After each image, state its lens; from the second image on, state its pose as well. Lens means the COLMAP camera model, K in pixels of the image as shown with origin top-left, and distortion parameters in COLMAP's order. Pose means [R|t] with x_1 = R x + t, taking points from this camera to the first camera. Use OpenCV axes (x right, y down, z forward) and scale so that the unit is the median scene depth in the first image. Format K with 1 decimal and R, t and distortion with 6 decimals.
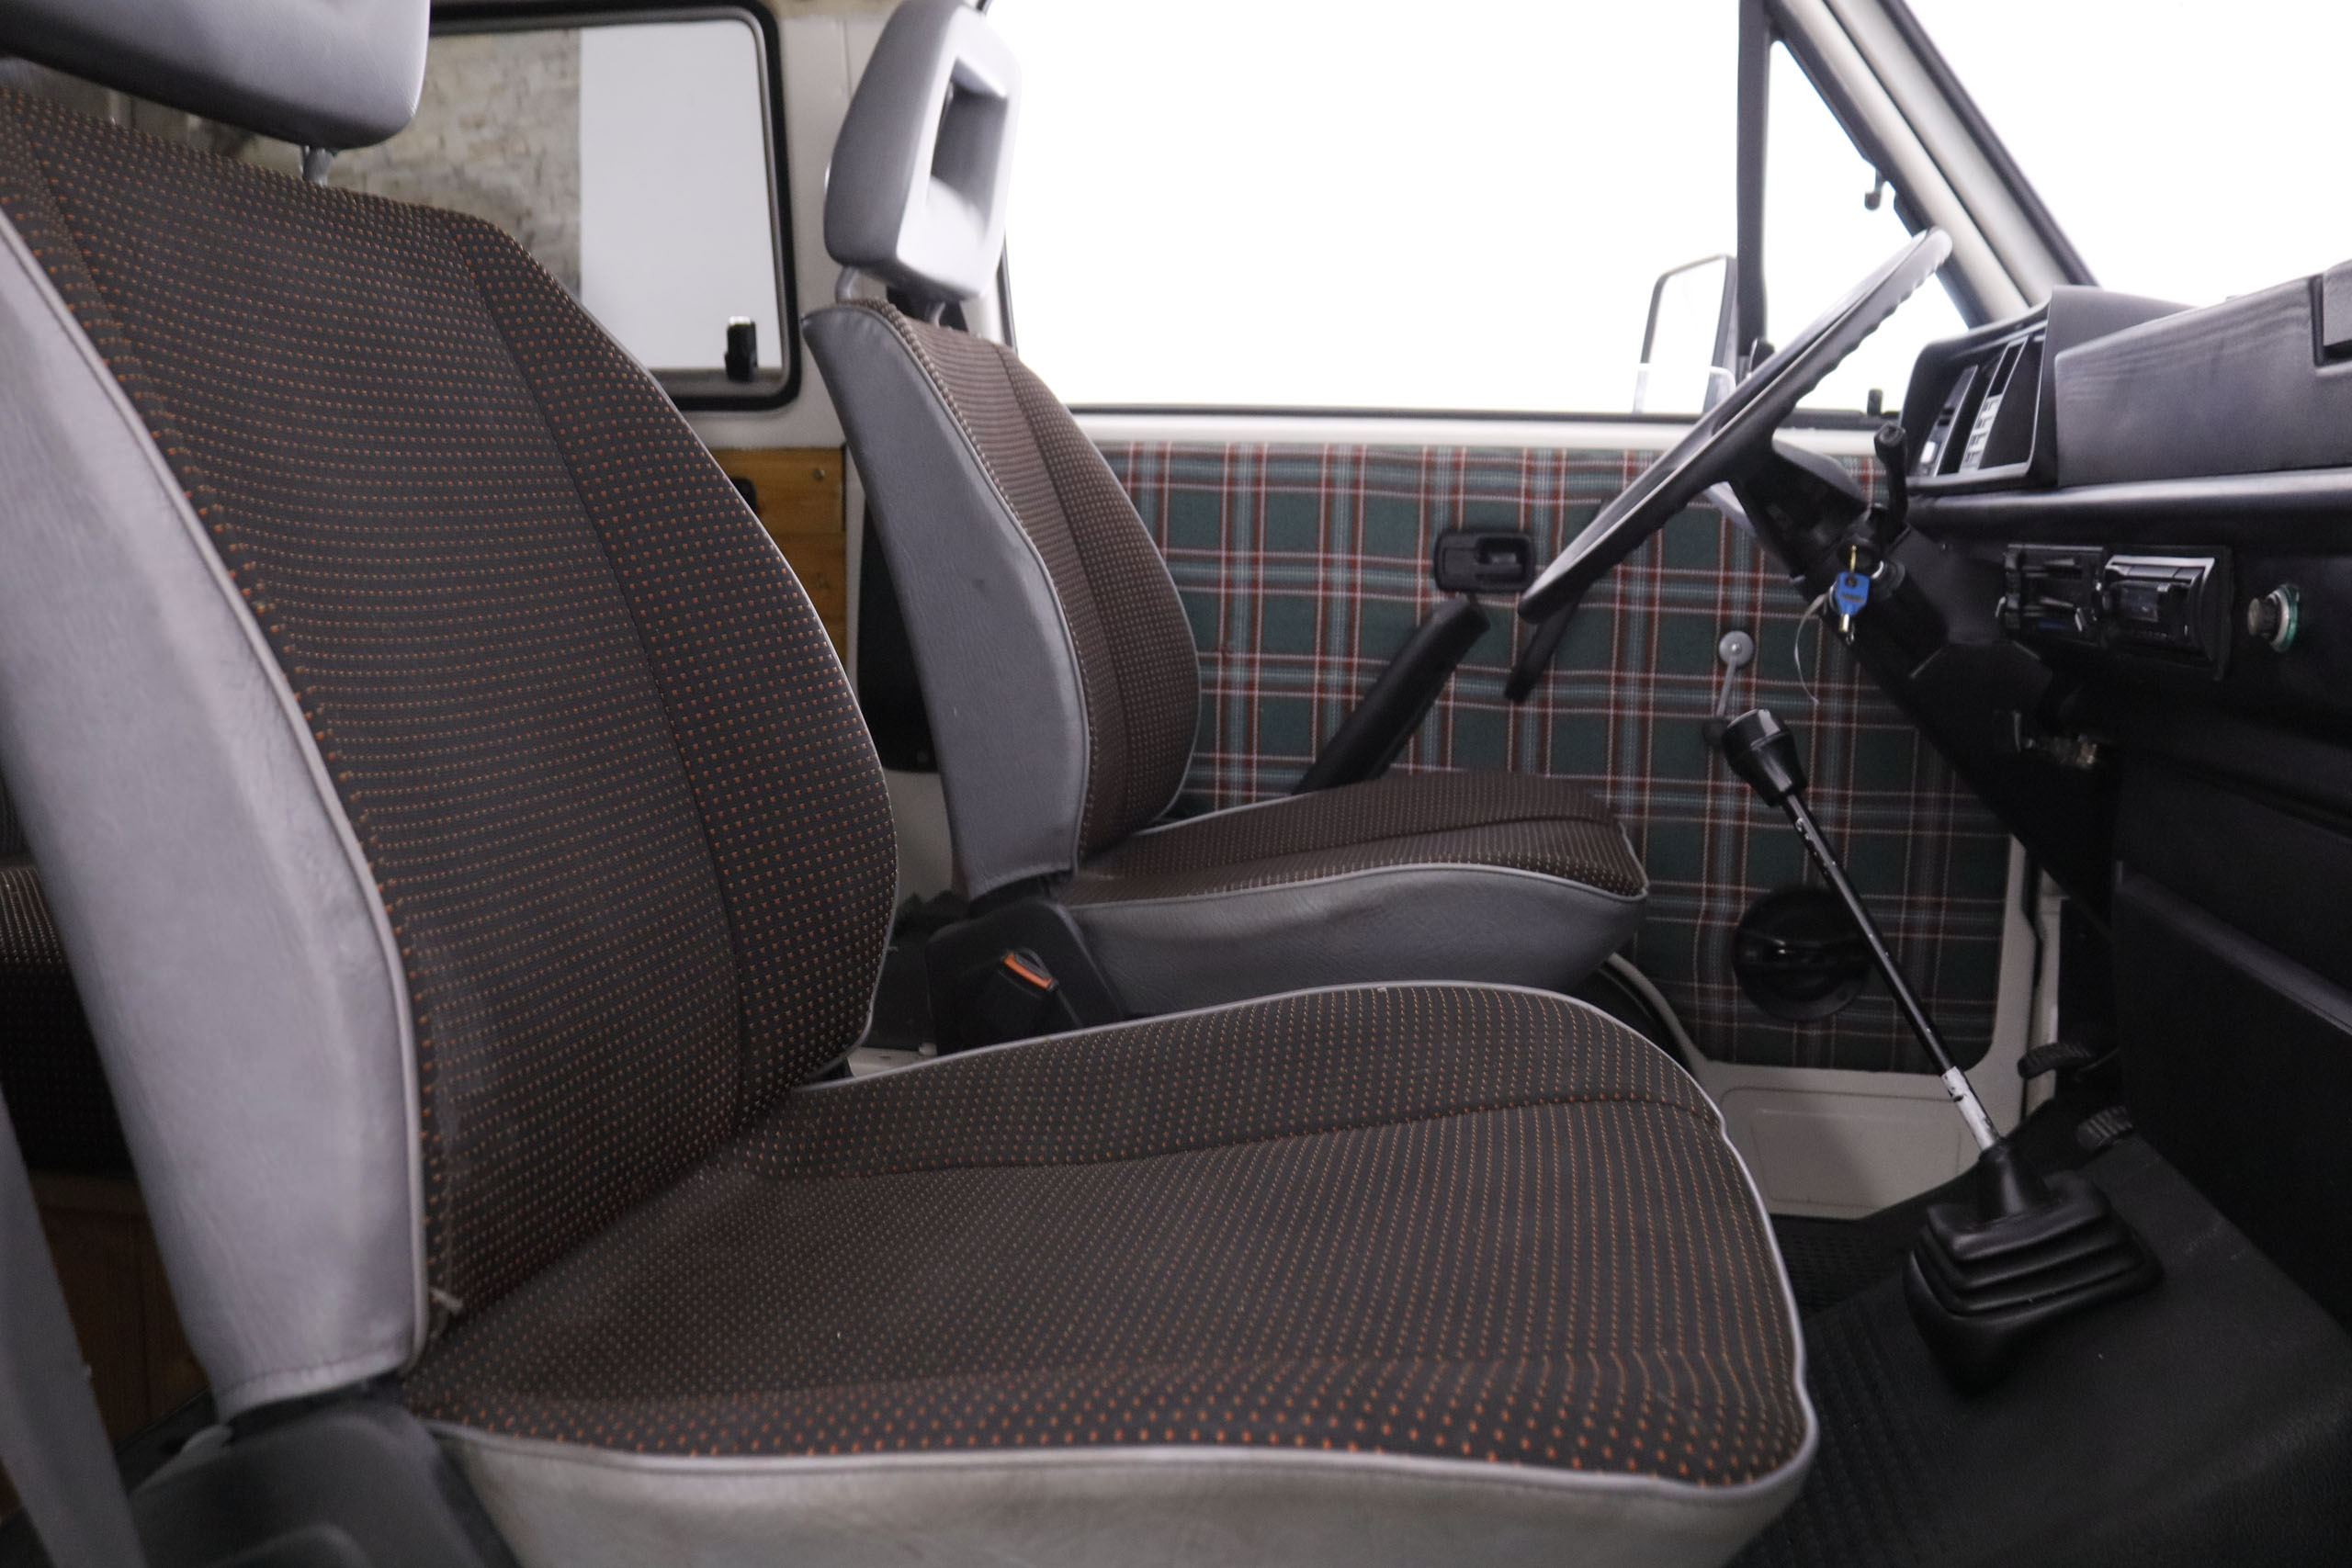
lens RADIAL K [[1958.0, 0, 1176.0], [0, 1958.0, 784.0], [0, 0, 1]] dist [-0.096675, 0.007386]
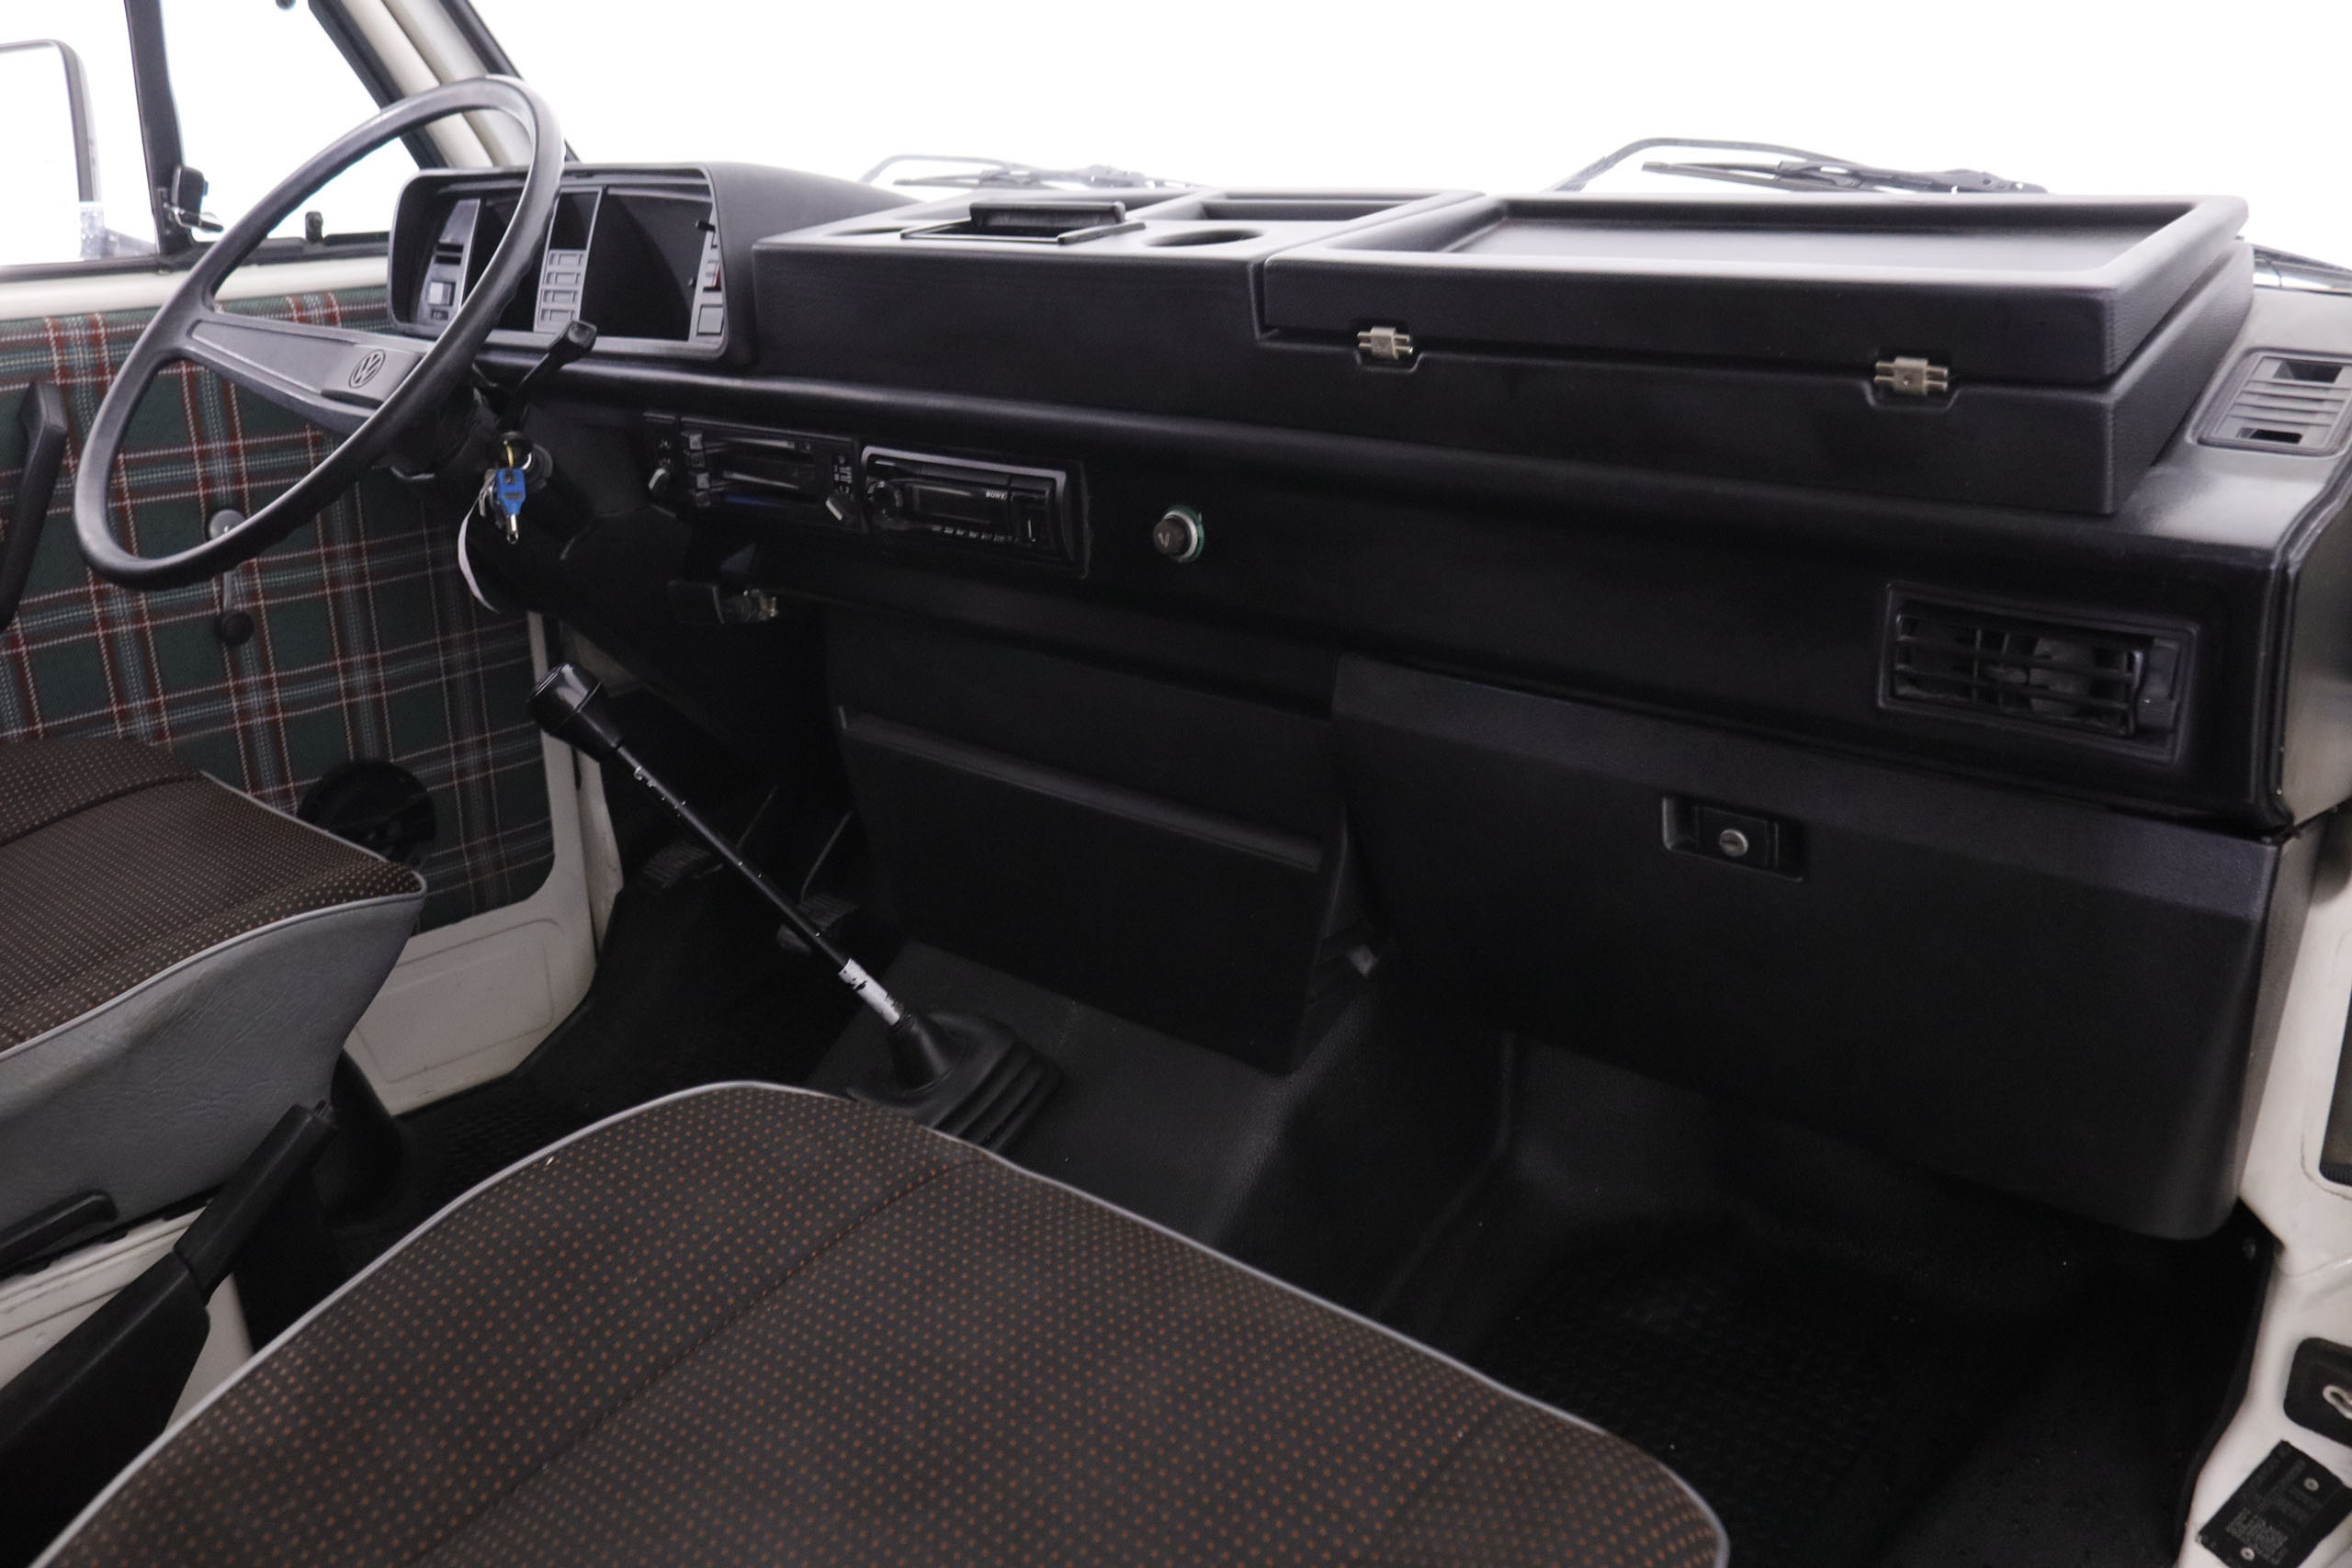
lens RADIAL K [[1958.0, 0, 1176.0], [0, 1958.0, 784.0], [0, 0, 1]] dist [-0.096675, 0.007386]
pose [[0.536733, -0.304437, 0.786915, -0.215102], [0.148741, 0.952172, 0.266918, -0.141421], [-0.830538, -0.026218, 0.556345, 0.187606]]
